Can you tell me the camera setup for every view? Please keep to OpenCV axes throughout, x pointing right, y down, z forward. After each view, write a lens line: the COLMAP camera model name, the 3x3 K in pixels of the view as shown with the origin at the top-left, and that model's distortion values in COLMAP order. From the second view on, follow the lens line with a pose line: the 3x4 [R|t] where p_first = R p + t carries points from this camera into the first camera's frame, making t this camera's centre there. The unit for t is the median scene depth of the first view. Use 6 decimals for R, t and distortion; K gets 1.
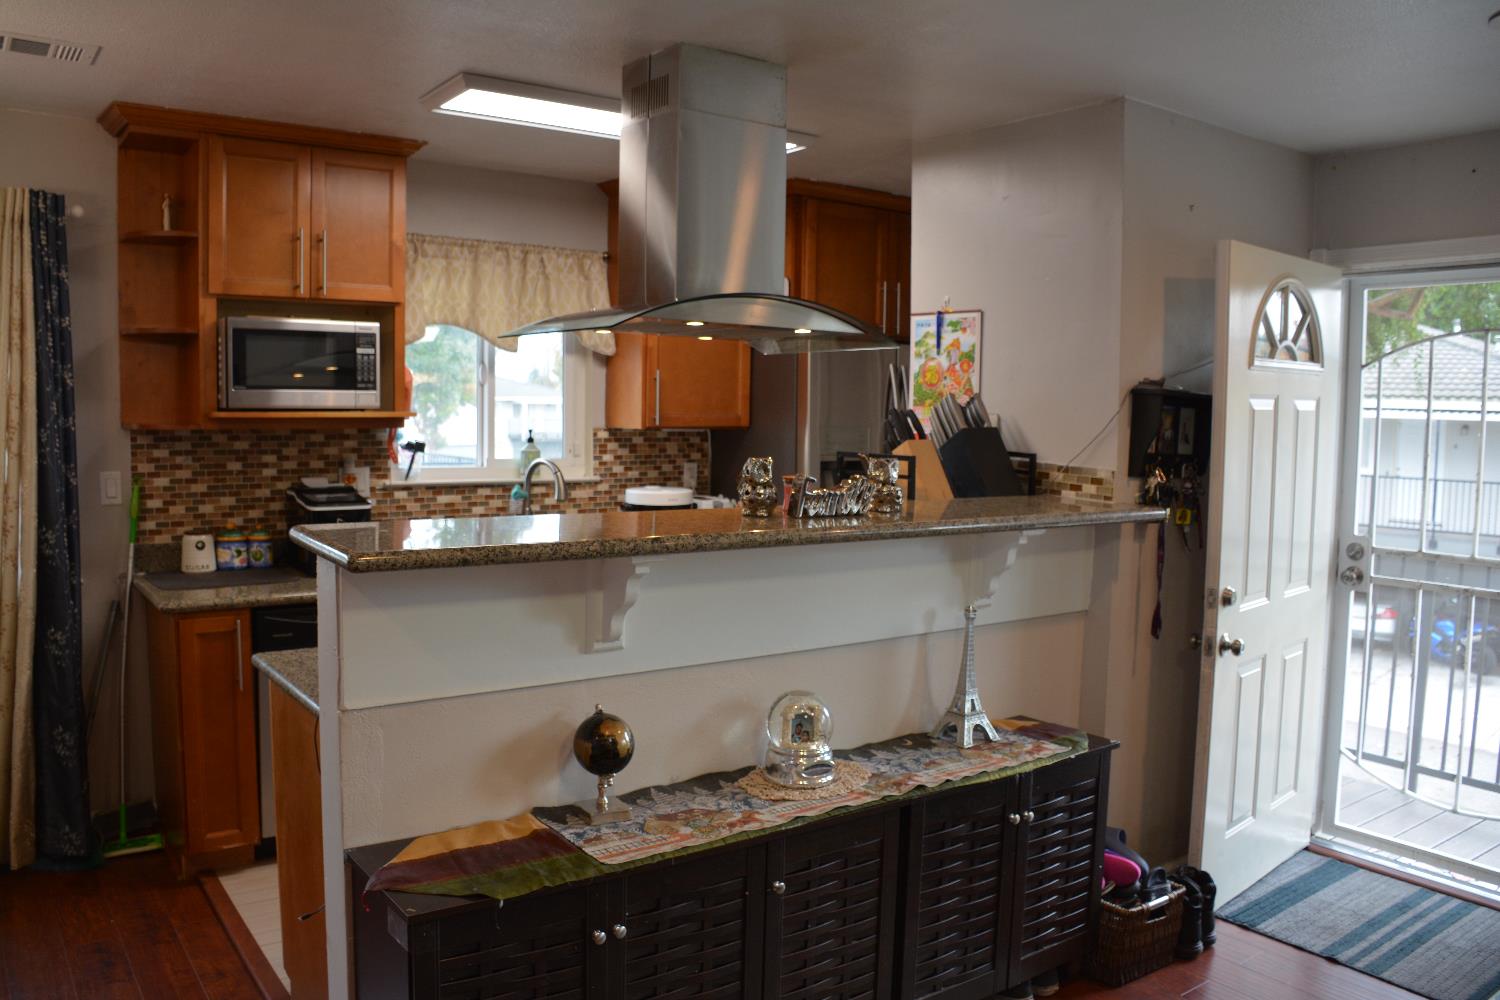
lens RADIAL K [[1153.3, 0, 728.1], [0, 1153.3, 499.6], [0, 0, 1]] dist [-0.134030, 0.050886]
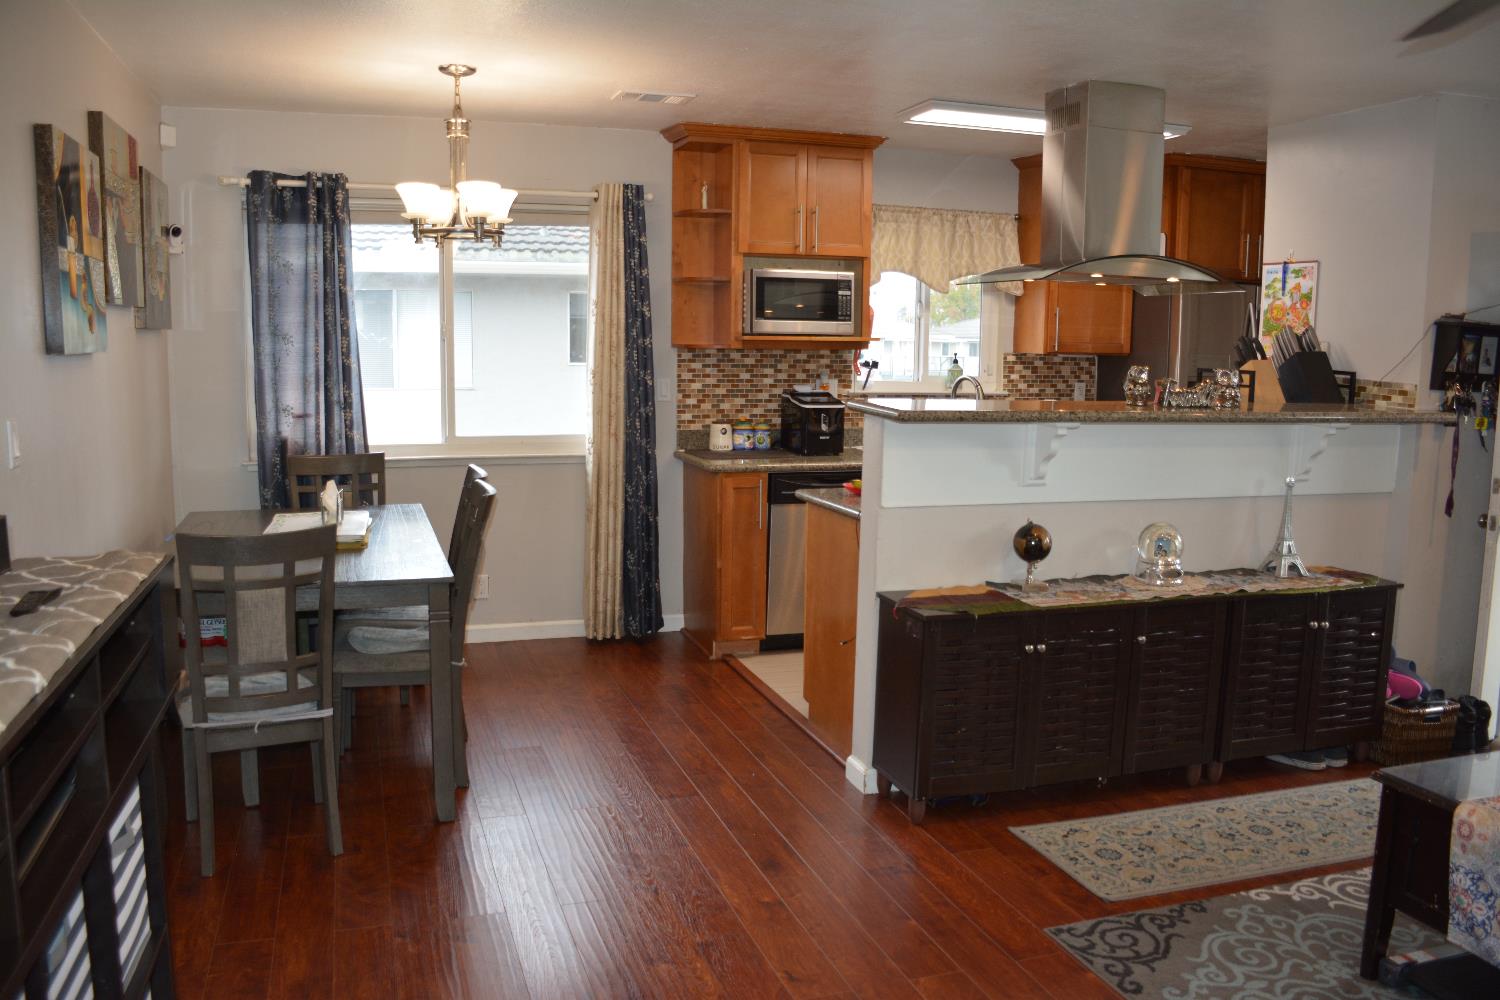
lens RADIAL K [[1157.1, 0, 746.1], [0, 1157.1, 491.2], [0, 0, 1]] dist [-0.134514, 0.085908]
pose [[0.955376, 0.036806, -0.293090, -0.015312], [-0.023351, 0.998512, 0.049277, 0.046705], [0.294468, -0.040234, 0.954814, -0.409101]]
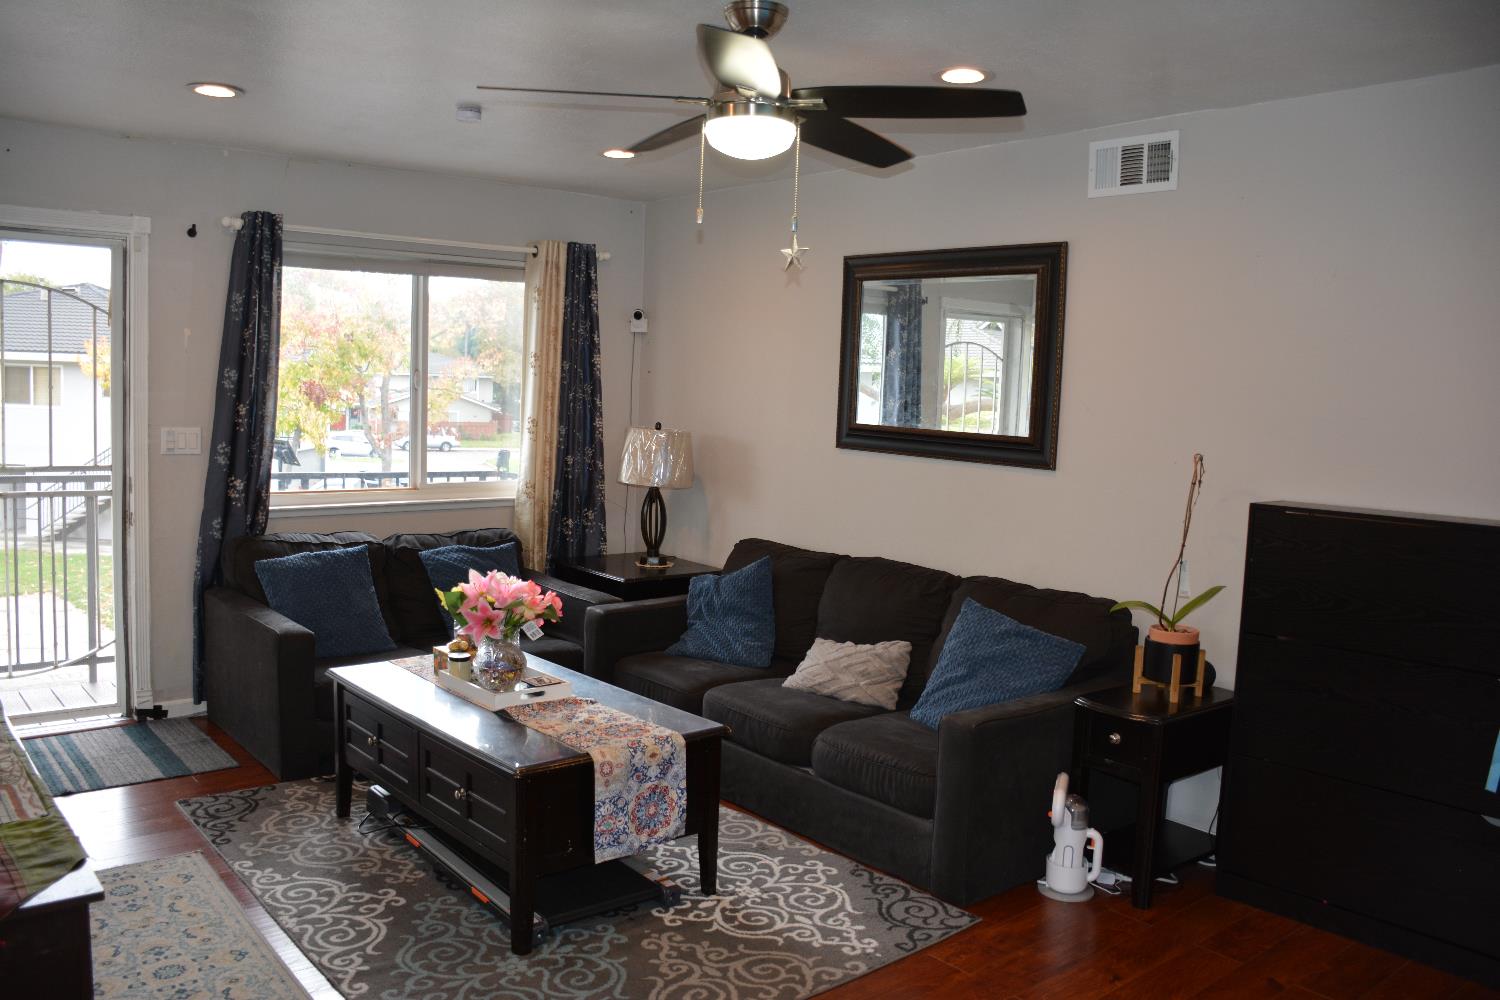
lens RADIAL K [[1157.1, 0, 748.9], [0, 1157.1, 495.7], [0, 0, 1]] dist [-0.134514, 0.085908]
pose [[-0.040957, -0.109068, 0.993190, -0.586333], [0.047053, 0.992711, 0.110956, -0.014299], [-0.998052, 0.051277, -0.035527, 0.225259]]
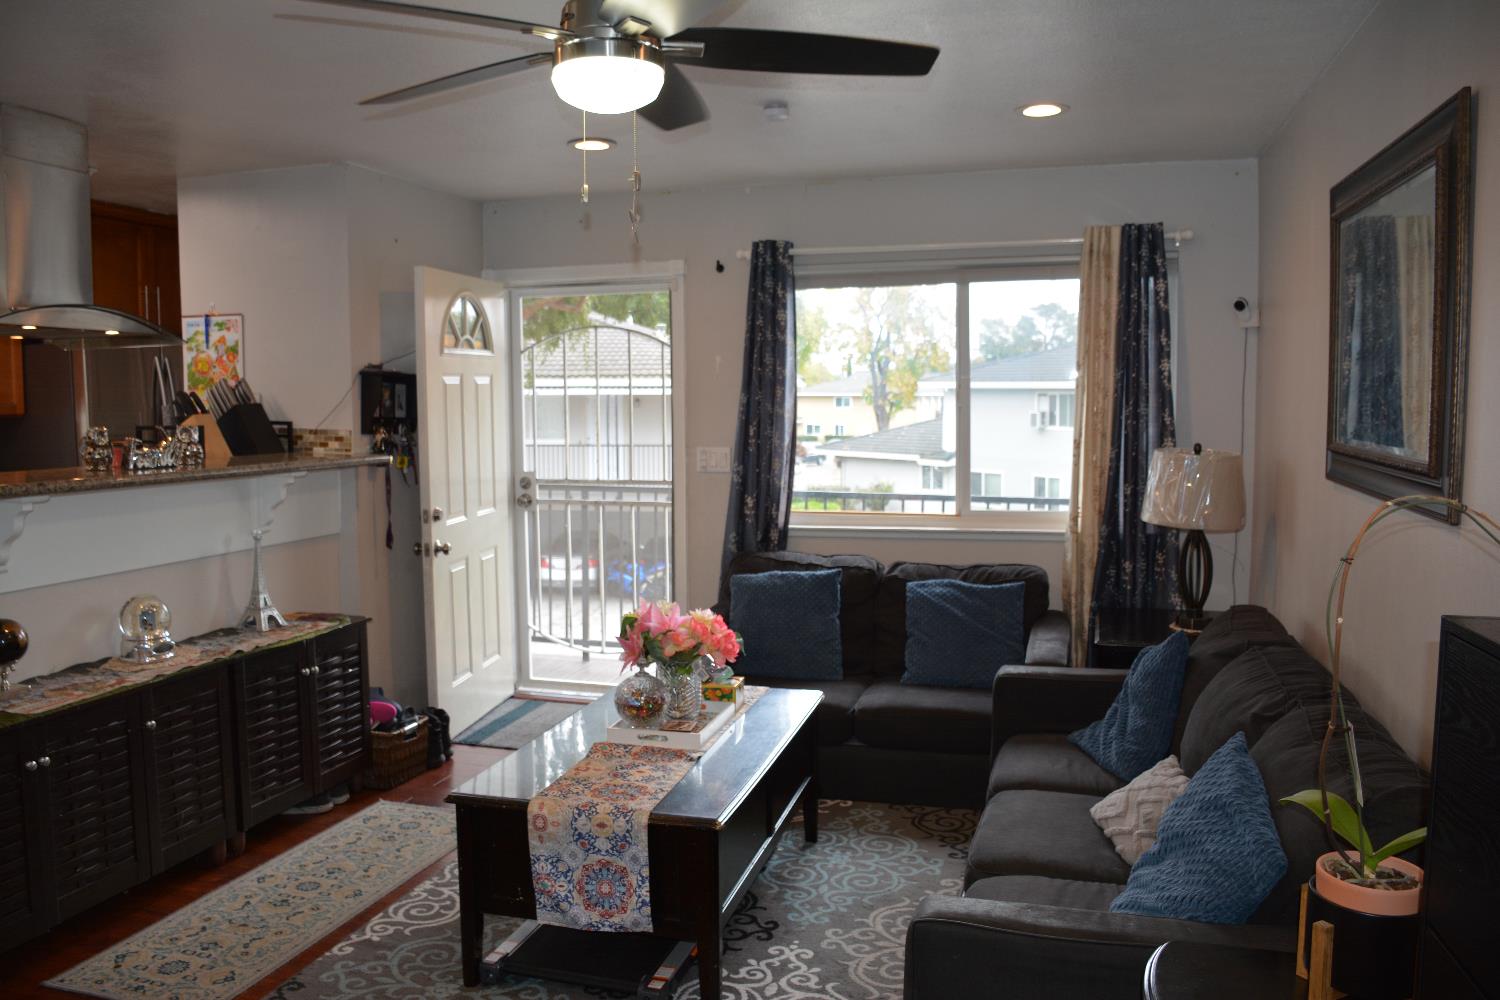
lens RADIAL K [[1157.1, 0, 703.8], [0, 1157.1, 500.5], [0, 0, 1]] dist [-0.134514, 0.085908]
pose [[0.803885, -0.074078, 0.590153, -0.131254], [0.068248, 0.997149, 0.032200, 0.040374], [-0.590856, 0.014392, 0.806649, -0.346641]]
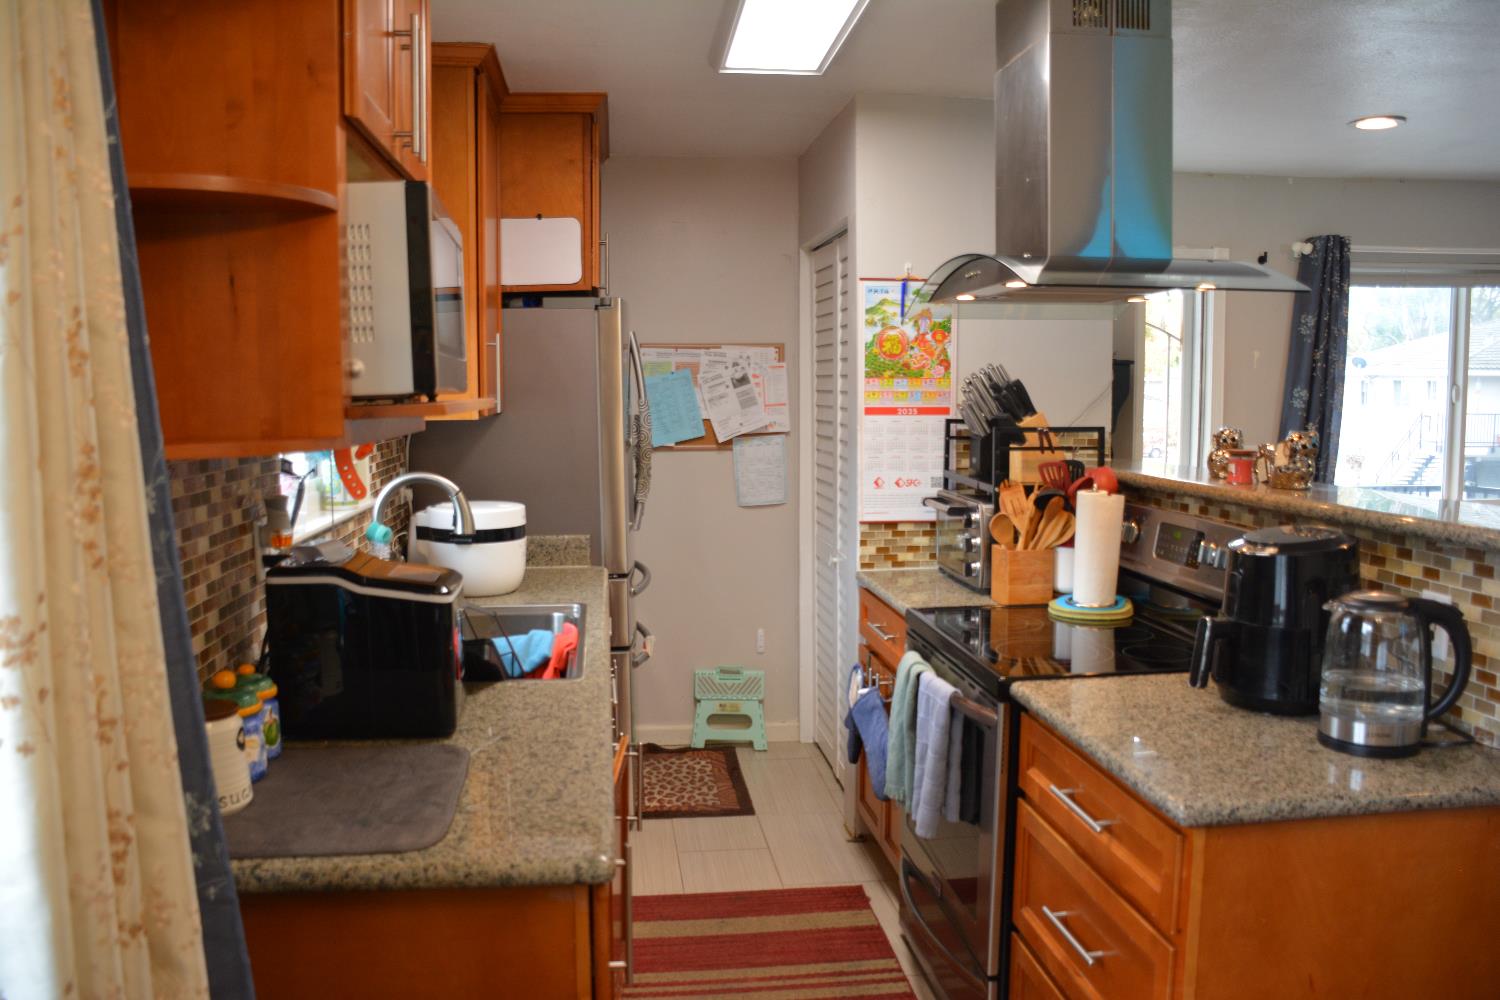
lens RADIAL K [[1157.1, 0, 751.5], [0, 1157.1, 500.1], [0, 0, 1]] dist [-0.134514, 0.085908]
pose [[0.500258, -0.101854, 0.859865, -0.756751], [0.086494, 0.993969, 0.067418, -0.058978], [-0.861545, 0.040647, 0.506051, 0.663743]]
